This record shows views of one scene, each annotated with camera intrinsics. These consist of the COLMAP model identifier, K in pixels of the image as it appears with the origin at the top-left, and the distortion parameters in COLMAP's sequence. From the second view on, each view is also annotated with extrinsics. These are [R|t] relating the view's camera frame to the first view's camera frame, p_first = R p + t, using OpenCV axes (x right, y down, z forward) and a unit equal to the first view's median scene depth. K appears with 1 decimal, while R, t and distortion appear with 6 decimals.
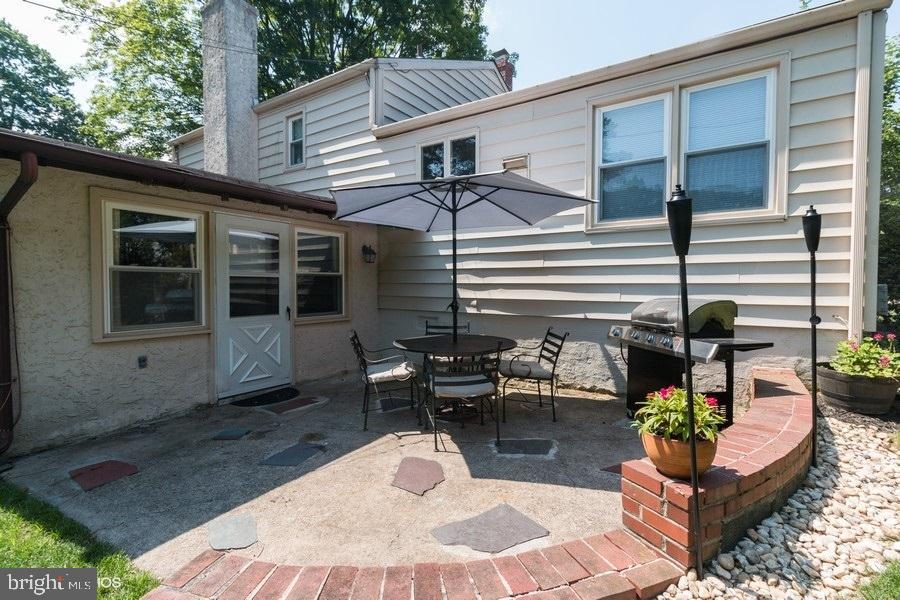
lens RADIAL K [[411.4, 0, 448.8], [0, 411.4, 296.4], [0, 0, 1]] dist [-0.005476, 0.000250]
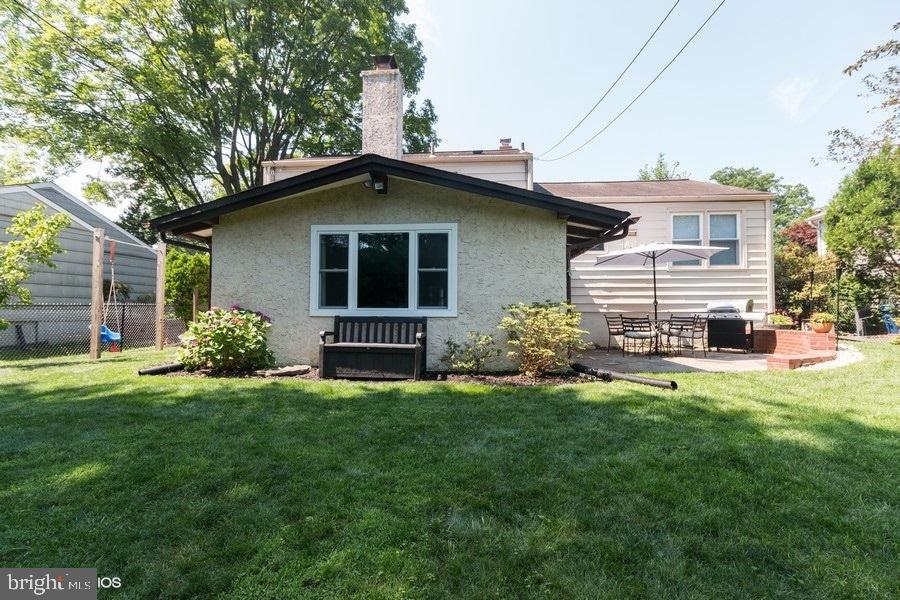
lens RADIAL K [[411.4, 0, 449.2], [0, 411.4, 301.2], [0, 0, 1]] dist [-0.005476, 0.000250]
pose [[0.877942, 0.014898, 0.478535, -1.639063], [0.014154, 0.998271, -0.057048, 0.102735], [-0.478558, 0.056858, 0.876213, -0.288060]]
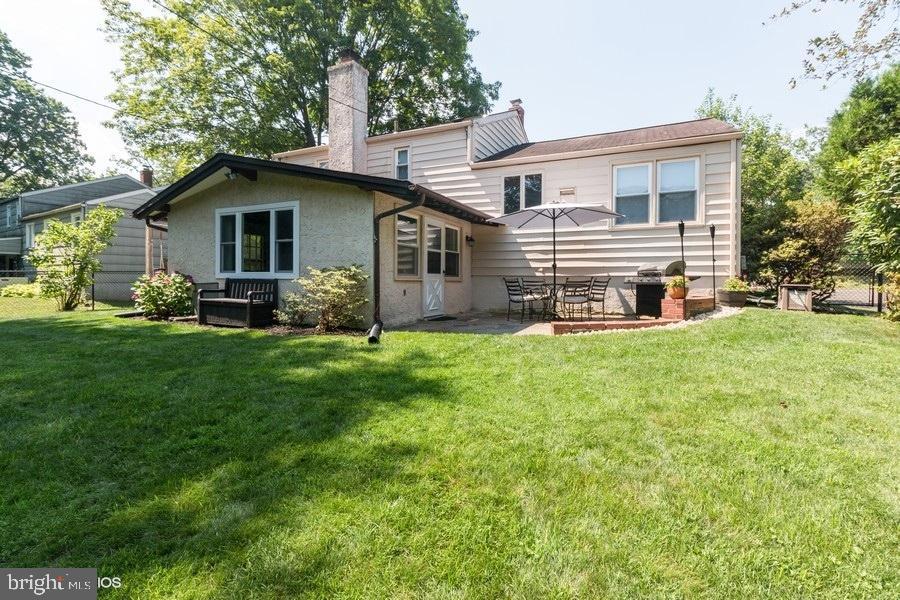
lens RADIAL K [[411.4, 0, 449.7], [0, 411.4, 281.9], [0, 0, 1]] dist [-0.005476, 0.000250]
pose [[0.990911, 0.002143, 0.134503, -0.648350], [0.000856, 0.999752, -0.022238, 0.123819], [-0.134517, 0.022151, 0.990664, -0.778210]]
